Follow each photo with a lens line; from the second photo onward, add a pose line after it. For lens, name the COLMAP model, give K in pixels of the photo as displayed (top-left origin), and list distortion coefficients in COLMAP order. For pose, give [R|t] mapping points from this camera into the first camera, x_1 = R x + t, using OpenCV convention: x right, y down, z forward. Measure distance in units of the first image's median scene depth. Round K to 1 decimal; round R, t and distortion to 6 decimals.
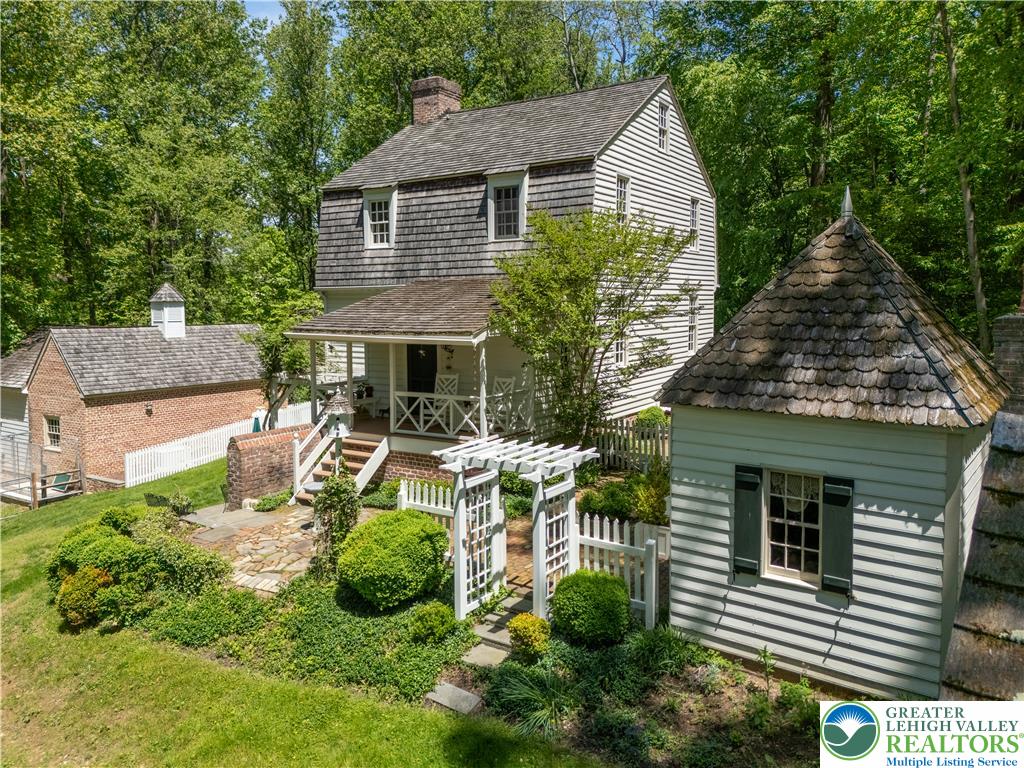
lens RADIAL K [[720.3, 0, 512.0], [0, 720.3, 384.0], [0, 0, 1]] dist [-0.001841, -0.000219]
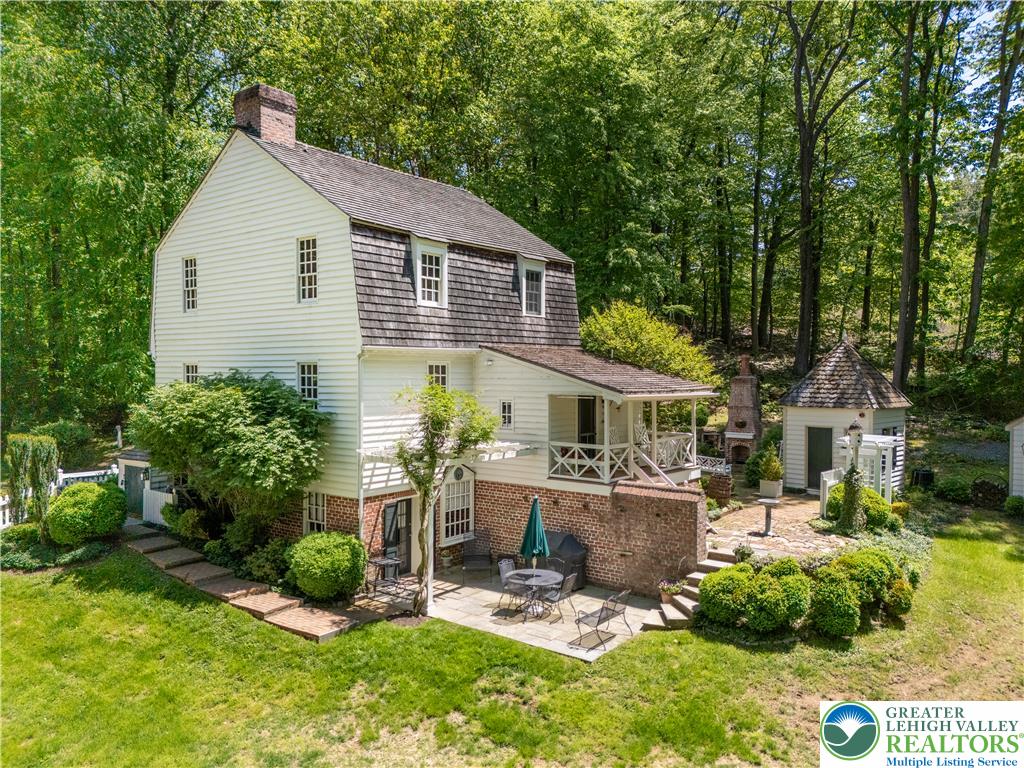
lens RADIAL K [[720.3, 0, 512.0], [0, 720.3, 384.0], [0, 0, 1]] dist [-0.001841, -0.000219]
pose [[0.083980, -0.038605, 0.995719, -1.089950], [0.091585, 0.995319, 0.030865, -0.112524], [-0.992250, 0.088601, 0.087123, 0.843058]]
